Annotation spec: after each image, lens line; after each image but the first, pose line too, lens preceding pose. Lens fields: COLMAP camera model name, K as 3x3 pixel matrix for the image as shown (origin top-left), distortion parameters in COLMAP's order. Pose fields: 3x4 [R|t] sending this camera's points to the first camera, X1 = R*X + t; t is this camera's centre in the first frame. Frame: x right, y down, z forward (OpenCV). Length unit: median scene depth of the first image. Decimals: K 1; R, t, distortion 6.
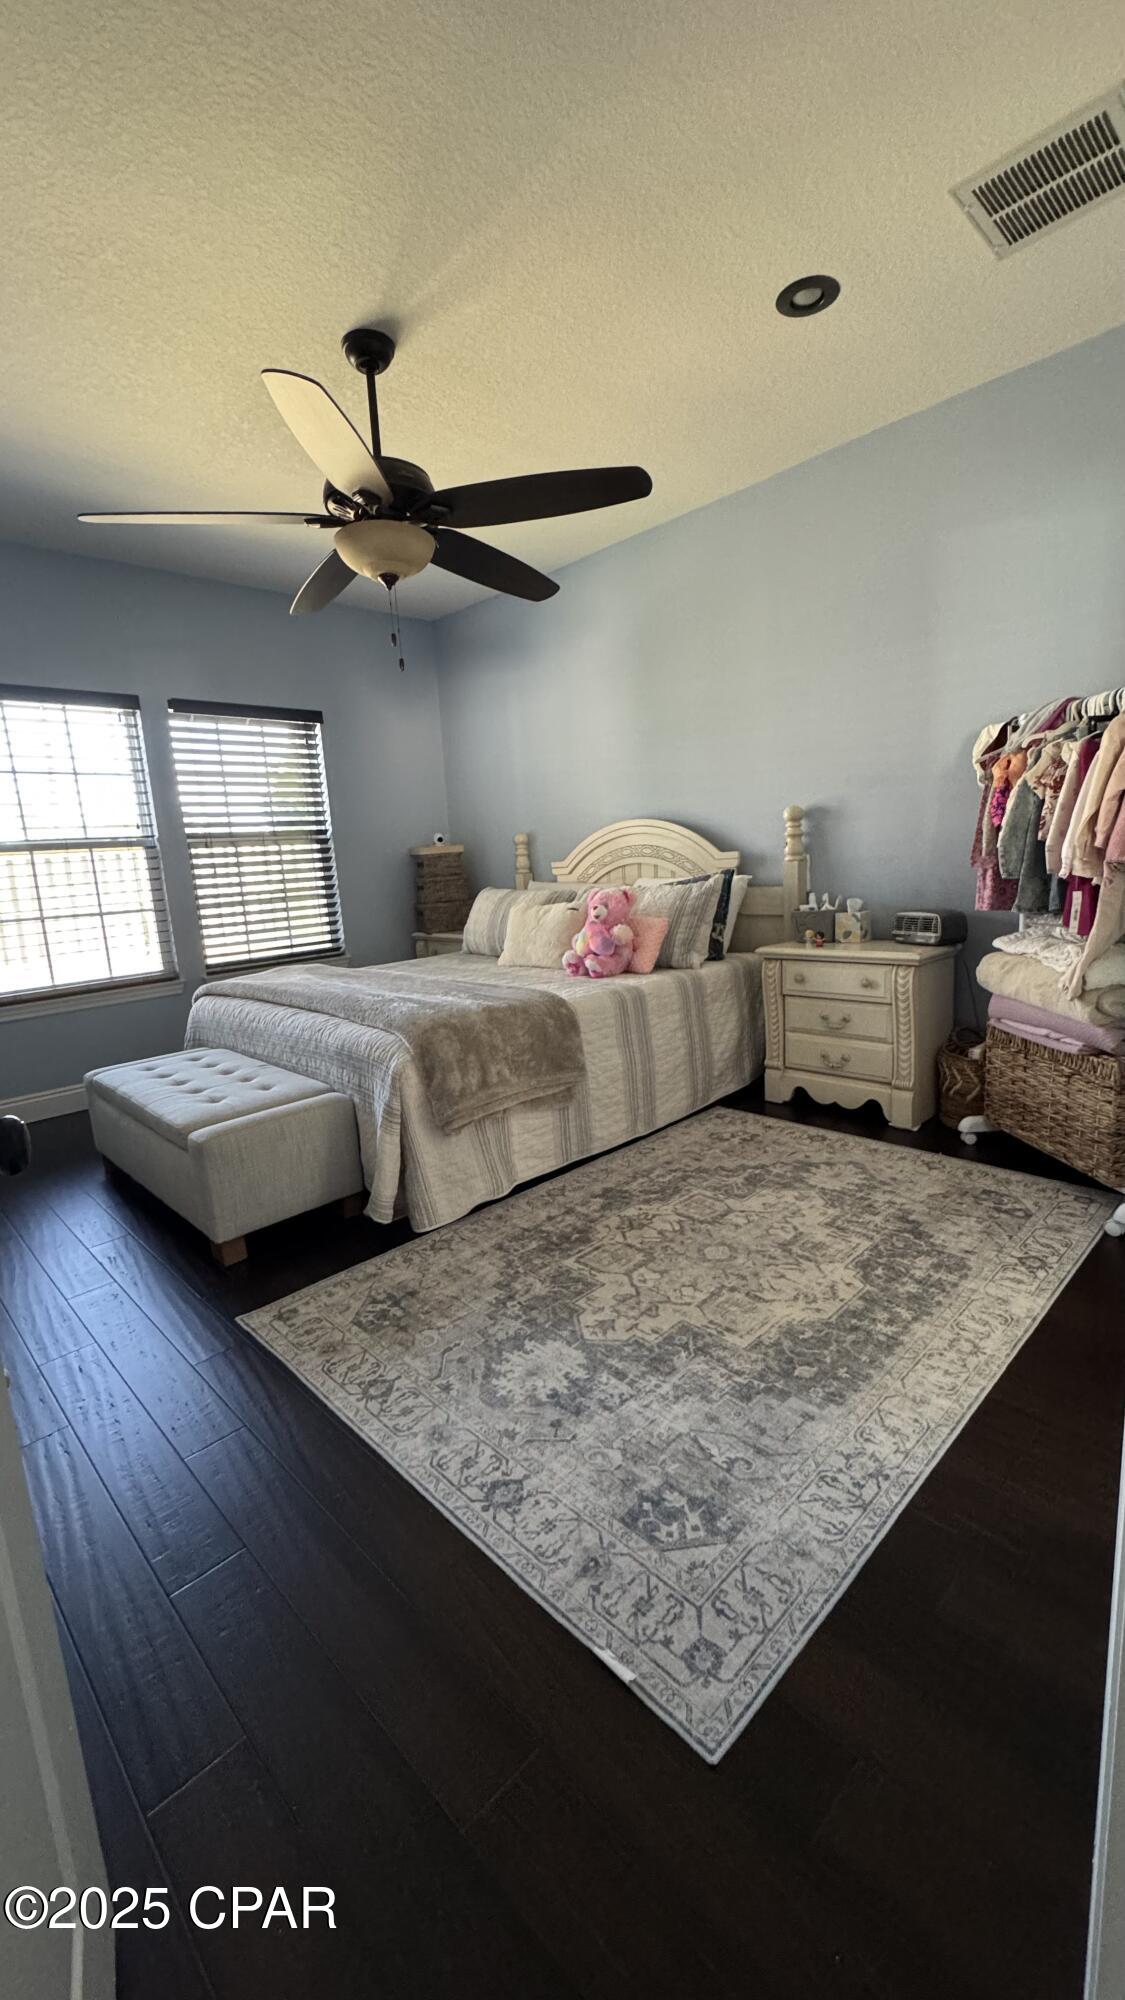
lens RADIAL K [[799.8, 0, 564.6], [0, 799.8, 997.6], [0, 0, 1]] dist [-0.006350, 0.001062]
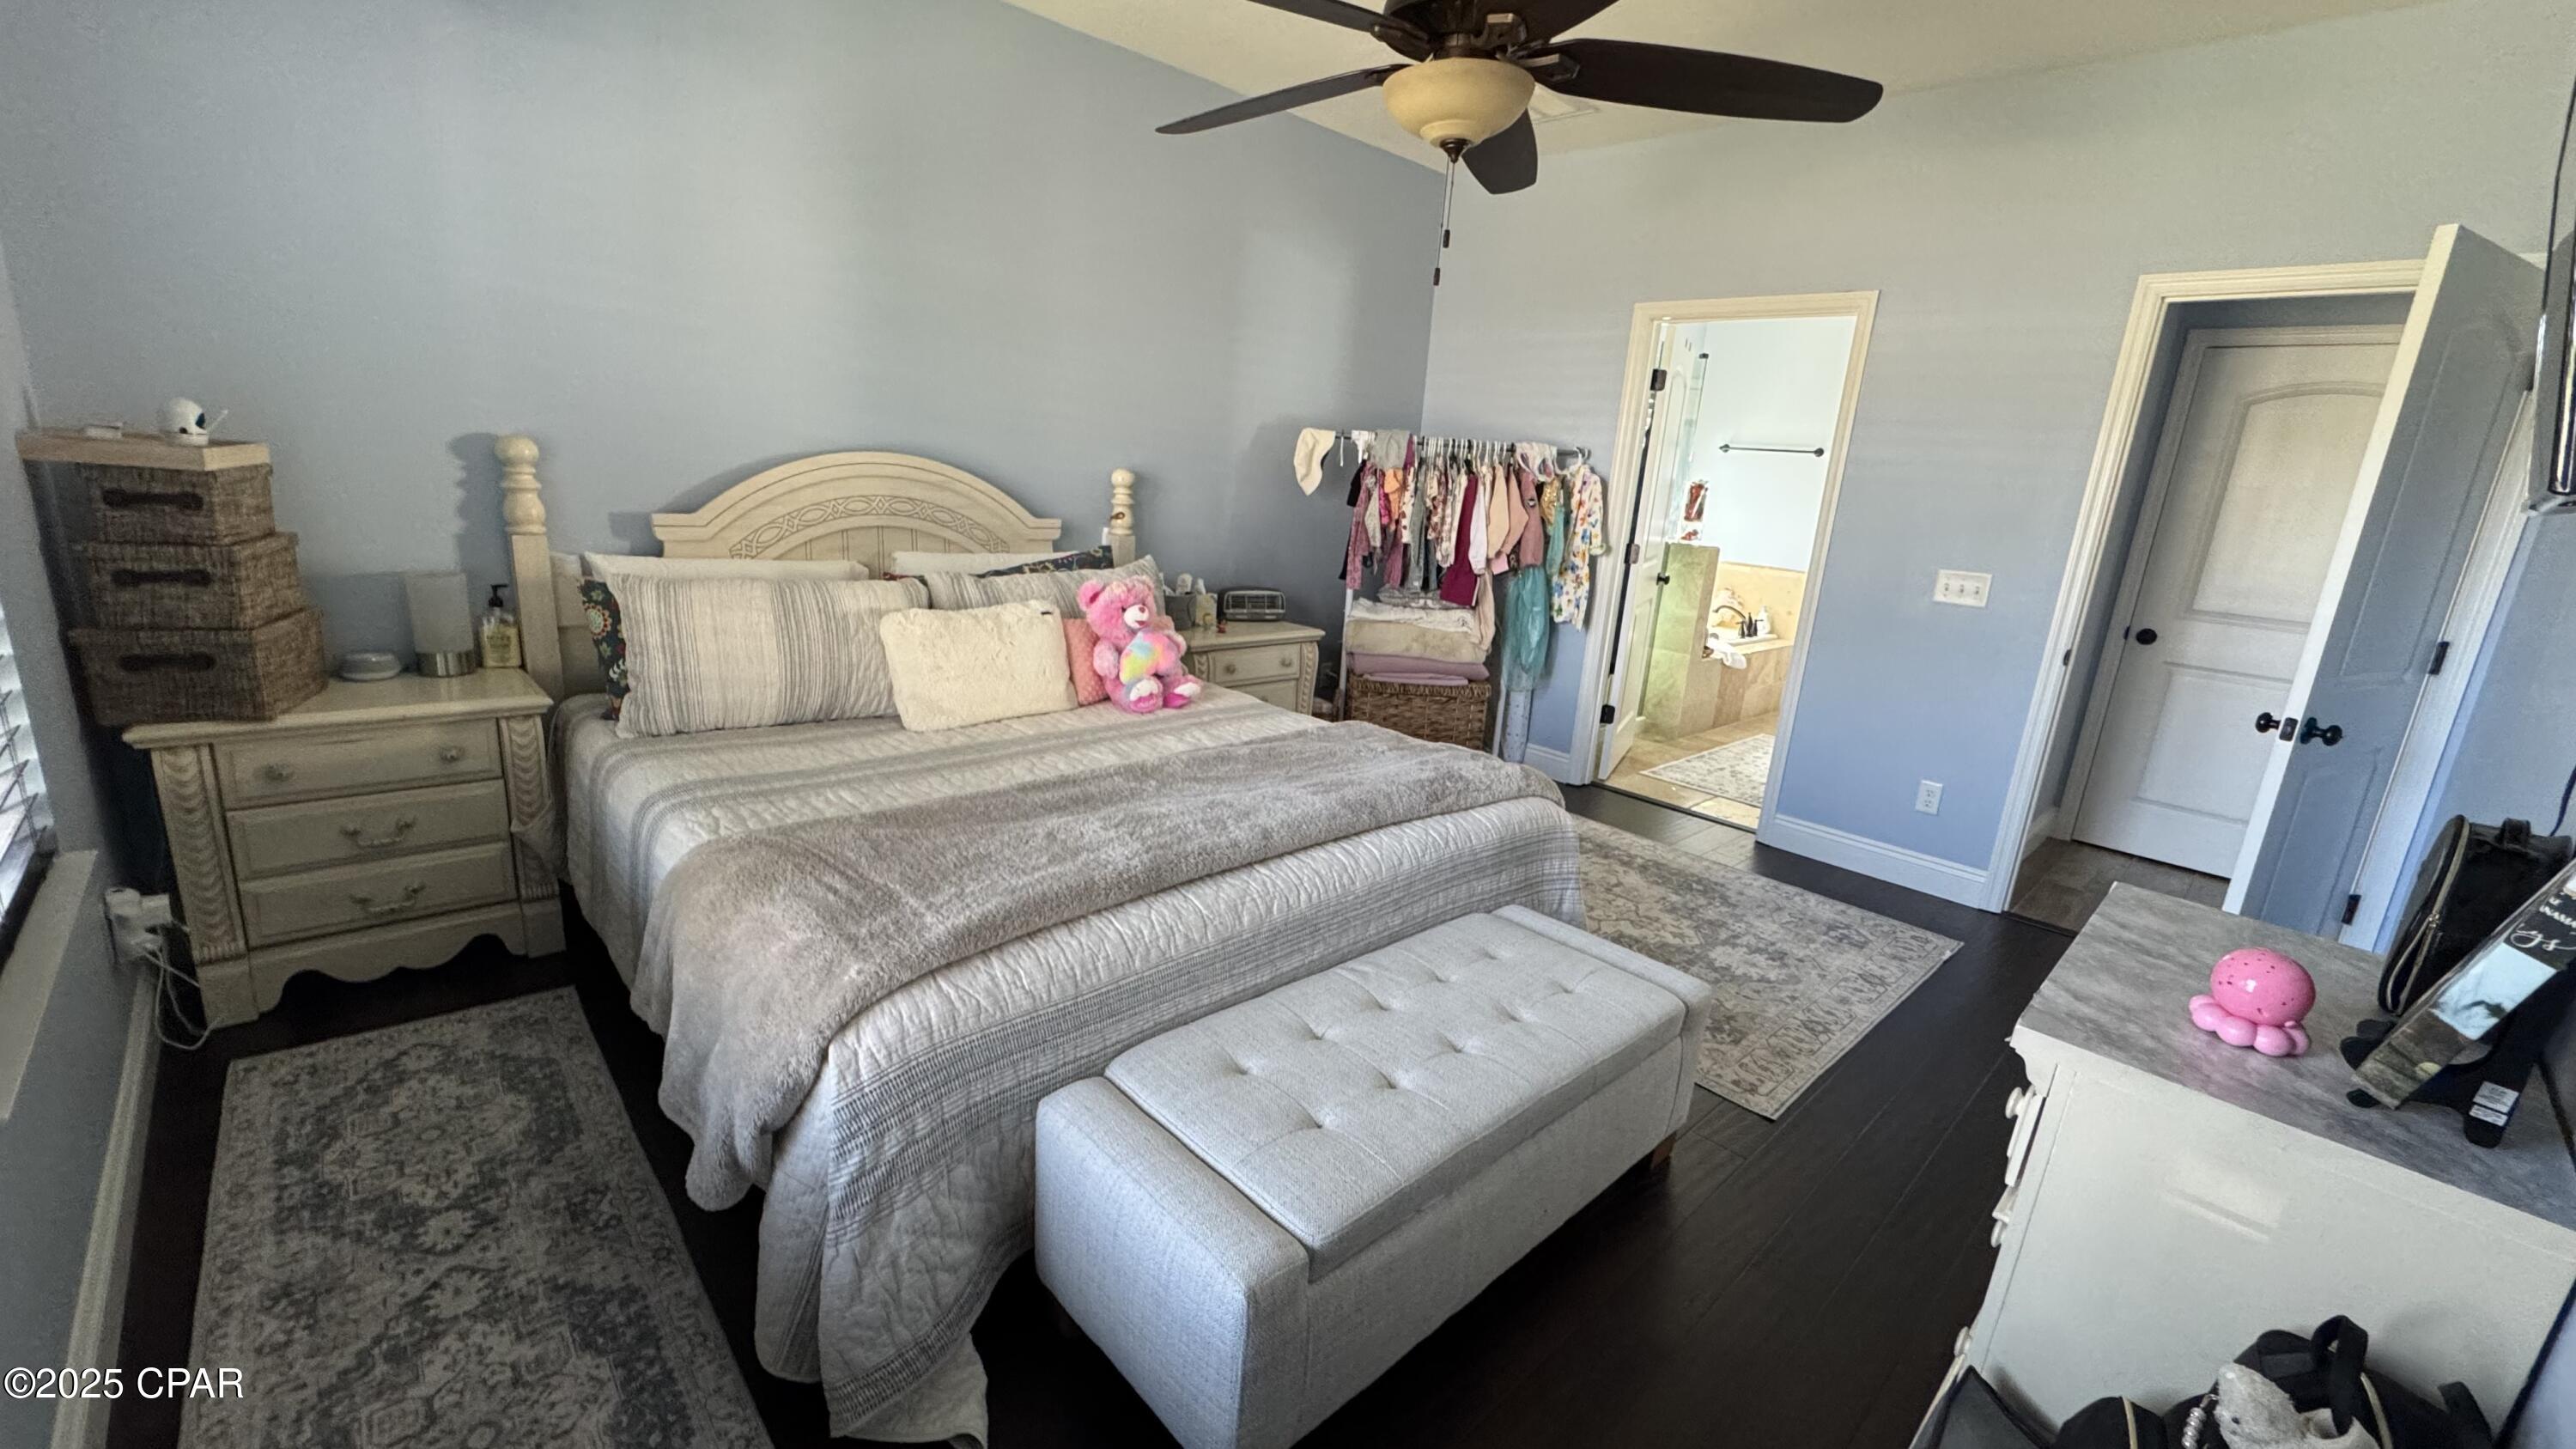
lens RADIAL K [[1030.3, 0, 1284.3], [0, 1030.3, 726.7], [0, 0, 1]] dist [-0.006350, 0.001062]
pose [[0.012658, -0.188851, 0.981924, -1.603992], [0.102995, 0.977026, 0.186582, -0.313673], [-0.994601, 0.098772, 0.031818, 1.617671]]
